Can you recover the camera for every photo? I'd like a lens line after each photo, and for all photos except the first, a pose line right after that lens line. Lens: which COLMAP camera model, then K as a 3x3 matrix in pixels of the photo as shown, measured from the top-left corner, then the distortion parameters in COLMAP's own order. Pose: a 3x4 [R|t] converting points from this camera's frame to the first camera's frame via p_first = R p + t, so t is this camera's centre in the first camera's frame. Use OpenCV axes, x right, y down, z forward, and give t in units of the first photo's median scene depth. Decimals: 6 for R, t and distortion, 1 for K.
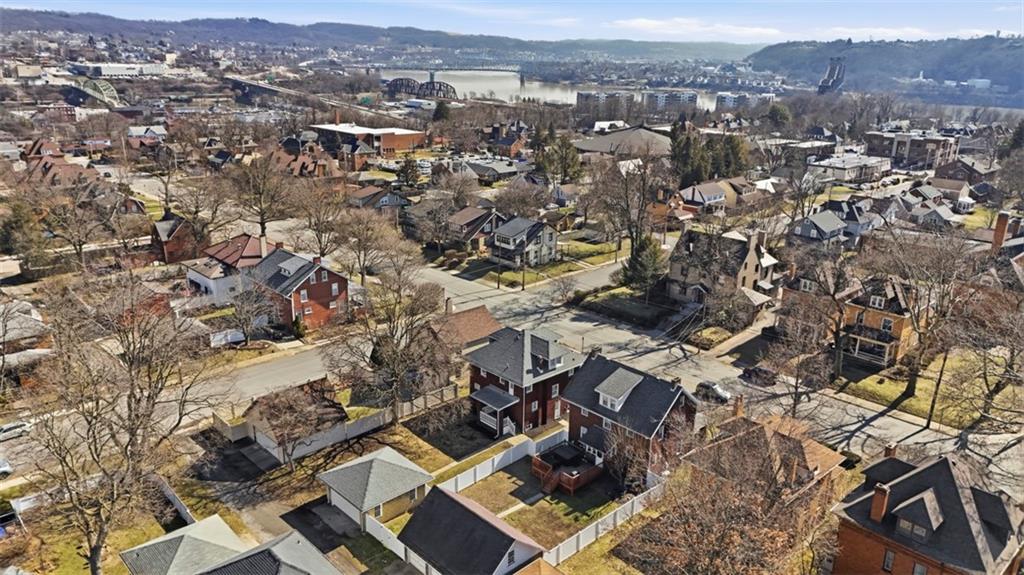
lens RADIAL K [[739.2, 0, 512.0], [0, 739.2, 287.5], [0, 0, 1]] dist [0.001493, 0.000300]
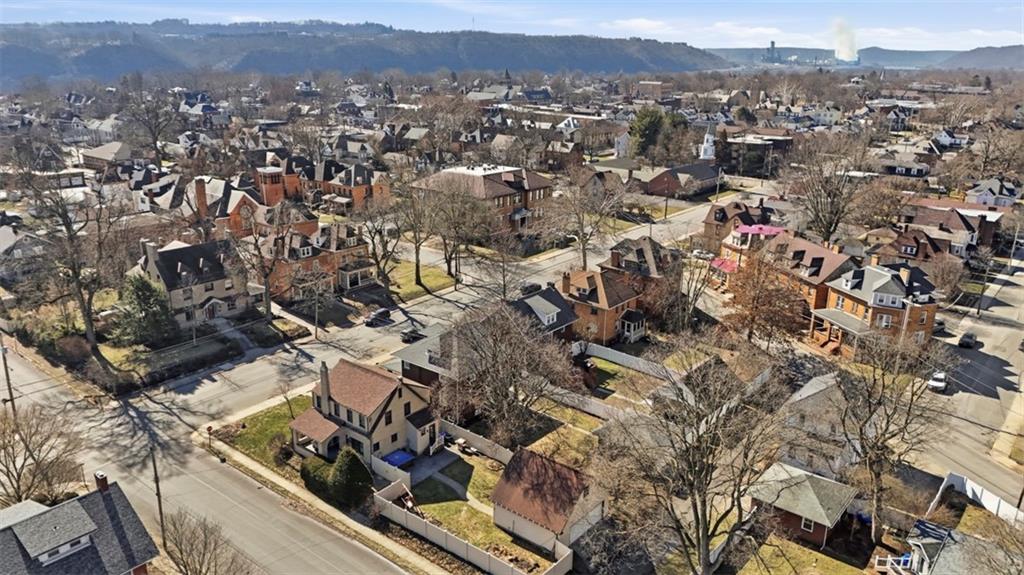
lens RADIAL K [[739.2, 0, 512.0], [0, 739.2, 287.5], [0, 0, 1]] dist [0.001493, 0.000300]
pose [[-0.154754, -0.298089, 0.941910, -0.721905], [0.283735, 0.899821, 0.331386, -0.233289], [-0.946333, 0.318536, -0.054672, 0.754814]]
